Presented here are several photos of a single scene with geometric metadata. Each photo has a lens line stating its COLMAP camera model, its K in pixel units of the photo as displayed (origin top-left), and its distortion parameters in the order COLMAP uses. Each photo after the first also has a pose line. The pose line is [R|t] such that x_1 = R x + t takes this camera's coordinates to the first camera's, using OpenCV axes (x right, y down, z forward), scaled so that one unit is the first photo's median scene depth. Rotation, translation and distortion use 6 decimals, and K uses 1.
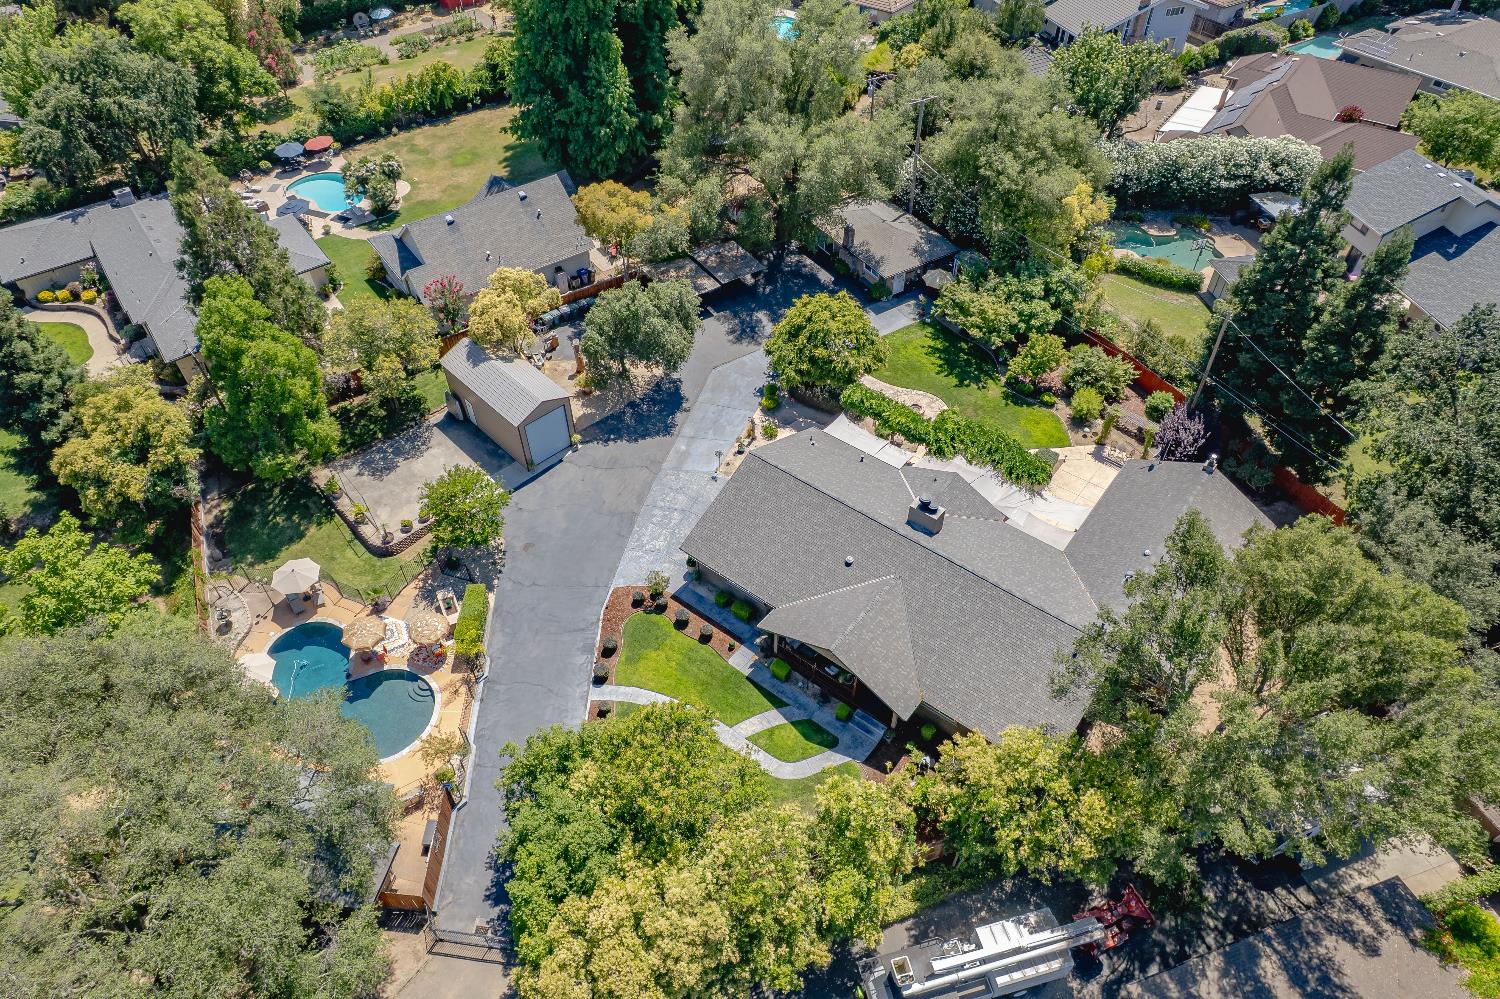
lens RADIAL K [[971.6, 0, 741.0], [0, 971.6, 503.4], [0, 0, 1]] dist [-0.067641, 0.051831]
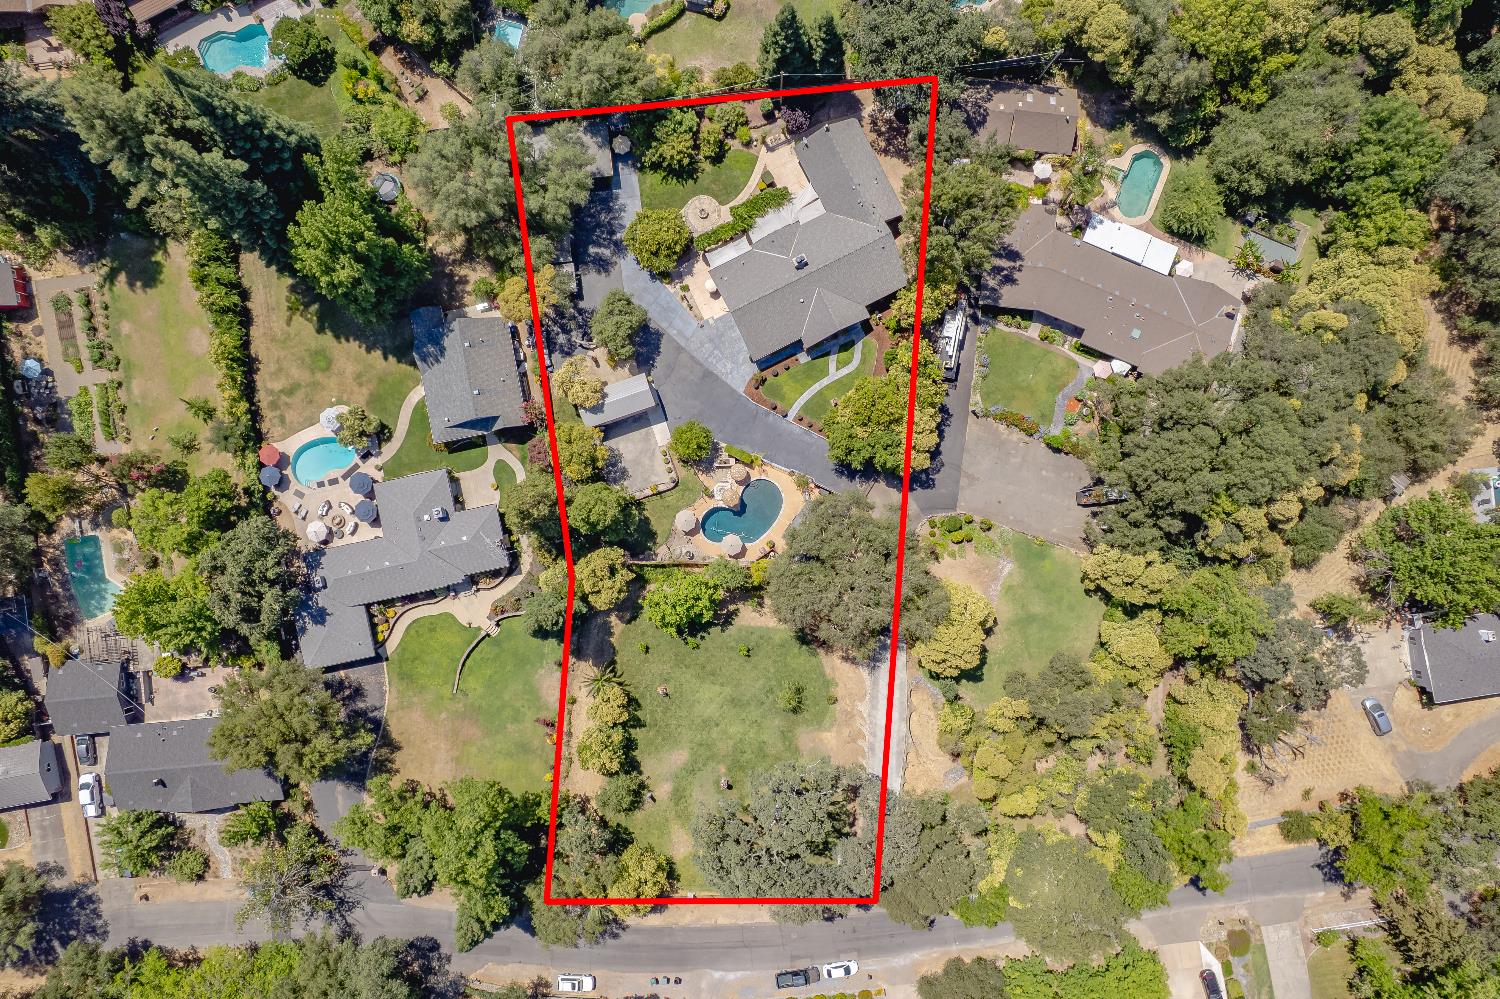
lens RADIAL K [[971.6, 0, 741.0], [0, 971.6, 503.4], [0, 0, 1]] dist [-0.067641, 0.051831]
pose [[0.415677, -0.909510, 0.002014, -0.316179], [0.653369, 0.300151, 0.694995, -1.203089], [-0.632710, -0.287578, 0.719012, -0.593536]]
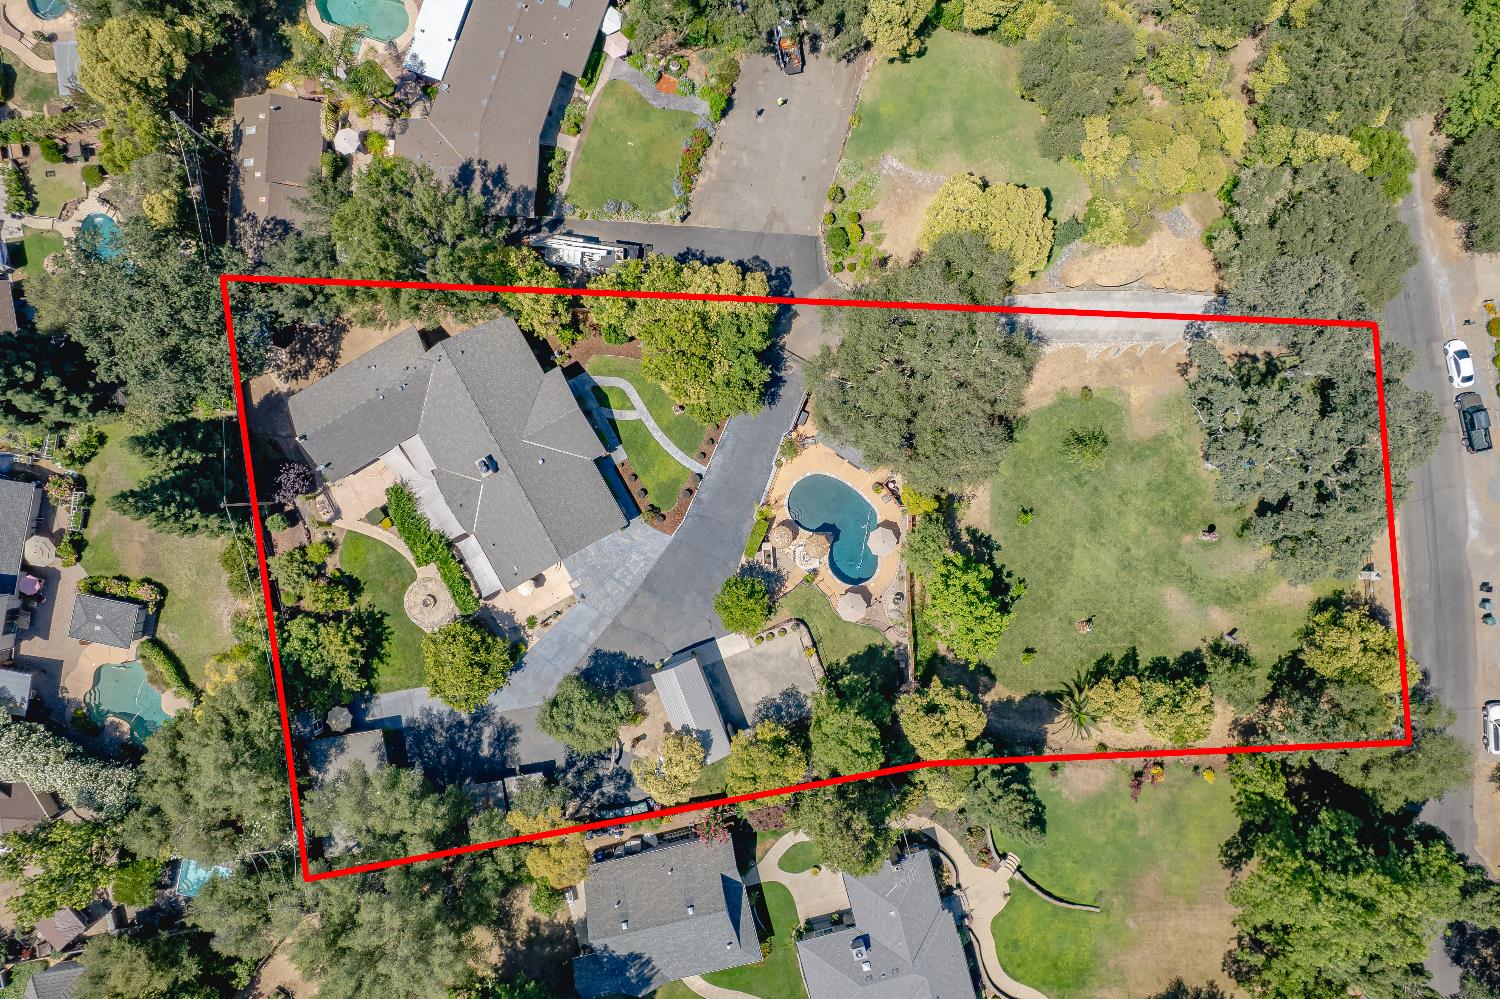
lens RADIAL K [[971.6, 0, 741.0], [0, 971.6, 503.4], [0, 0, 1]] dist [-0.067641, 0.051831]
pose [[-0.928131, -0.371921, 0.015751, -0.209237], [0.277723, -0.663643, 0.694585, -0.843357], [-0.247877, 0.649040, 0.719239, -0.213020]]
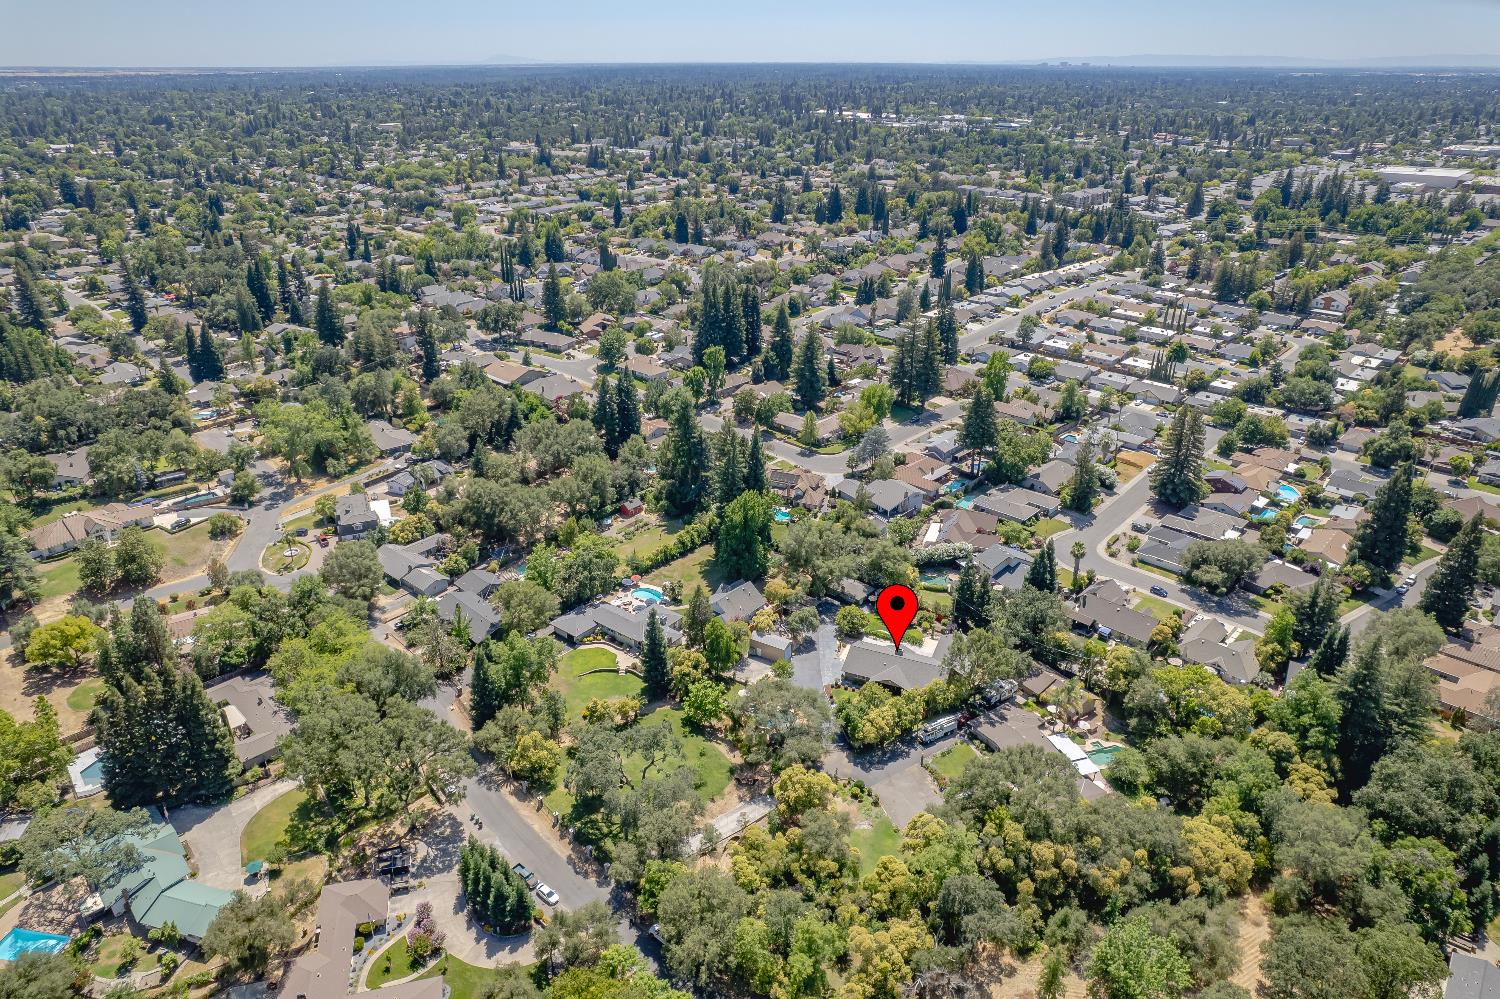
lens RADIAL K [[971.6, 0, 741.0], [0, 971.6, 503.4], [0, 0, 1]] dist [-0.067641, 0.051831]
pose [[0.966717, -0.098874, 0.235972, -1.080660], [0.174933, 0.928473, -0.327621, 0.520140], [-0.186700, 0.357996, 0.914867, -2.267948]]
